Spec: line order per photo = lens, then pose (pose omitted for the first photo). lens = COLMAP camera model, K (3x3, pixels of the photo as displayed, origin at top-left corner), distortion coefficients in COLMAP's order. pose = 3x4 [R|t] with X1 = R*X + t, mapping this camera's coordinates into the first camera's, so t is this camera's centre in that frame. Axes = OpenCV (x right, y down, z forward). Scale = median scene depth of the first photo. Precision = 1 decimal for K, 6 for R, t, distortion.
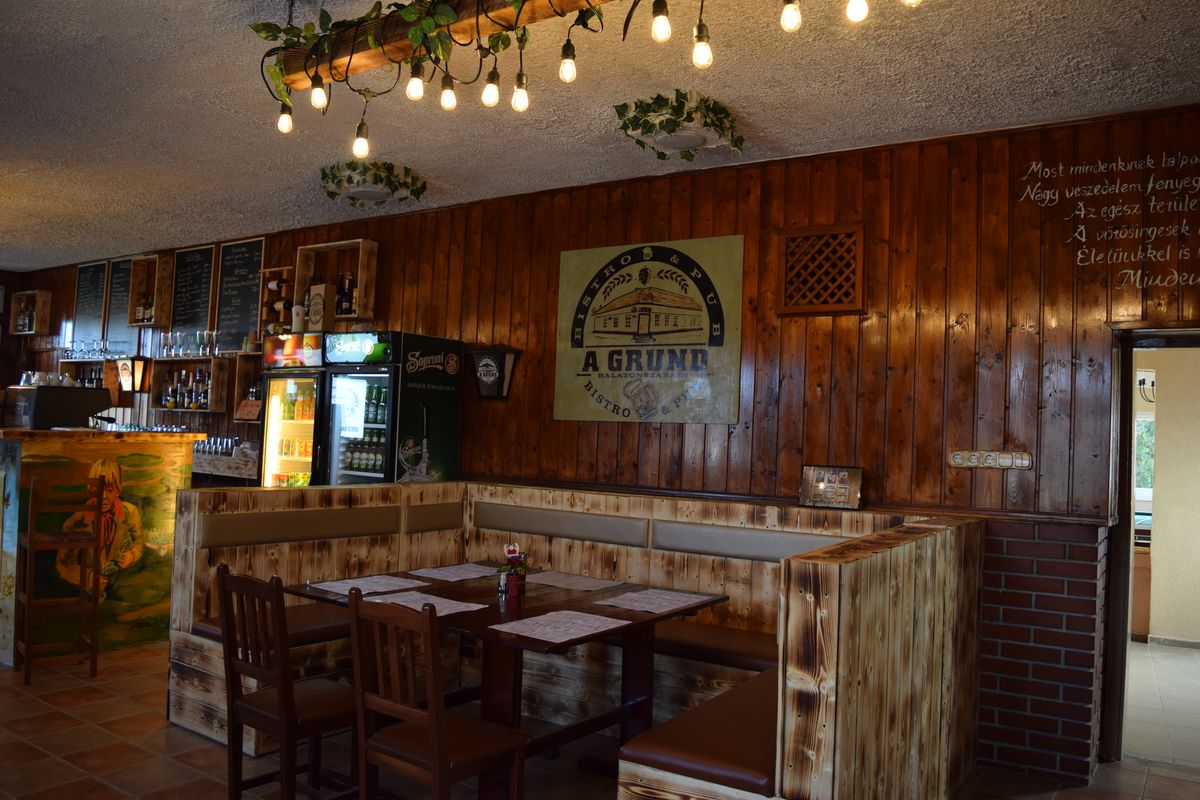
lens RADIAL K [[940.3, 0, 603.5], [0, 940.3, 390.9], [0, 0, 1]] dist [-0.097452, 0.023966]
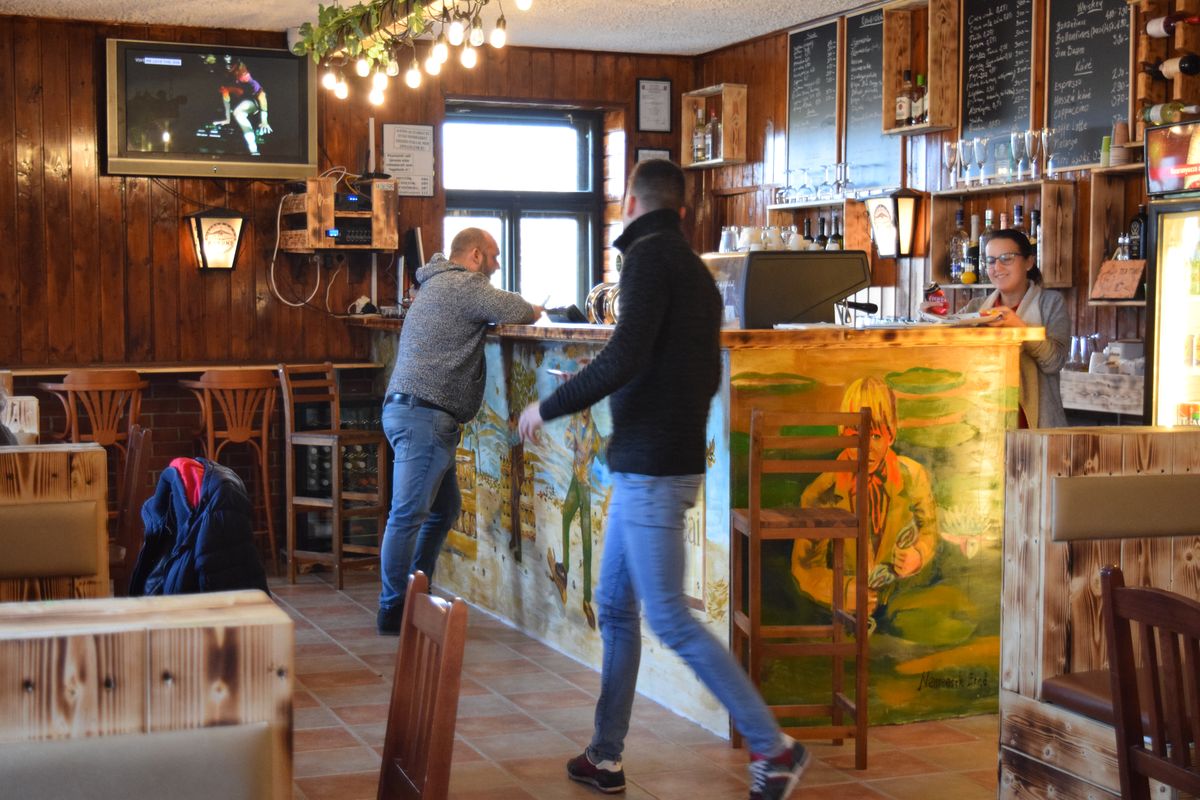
lens RADIAL K [[1903.4, 0, 606.1], [0, 1903.4, 395.7], [0, 0, 1]] dist [-0.012285, 0.000000]
pose [[0.817418, -0.006146, -0.576012, -0.015552], [0.052051, 0.996641, 0.063231, 0.004688], [0.573688, -0.081668, 0.814992, -0.024395]]
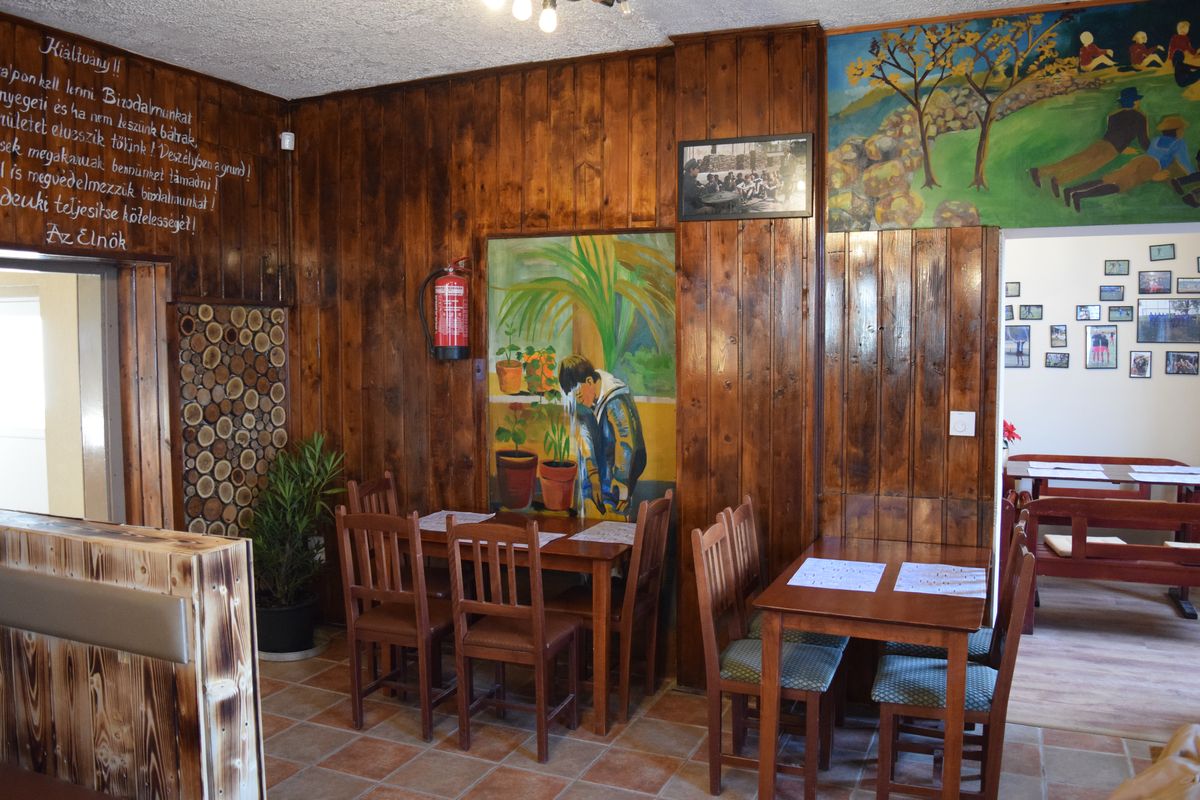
lens RADIAL K [[940.3, 0, 603.3], [0, 940.3, 394.3], [0, 0, 1]] dist [-0.097452, 0.023966]
pose [[-0.184108, -0.095158, 0.978289, -0.326223], [-0.043072, 0.995128, 0.088690, -0.022197], [-0.981962, -0.025808, -0.187309, 0.417799]]
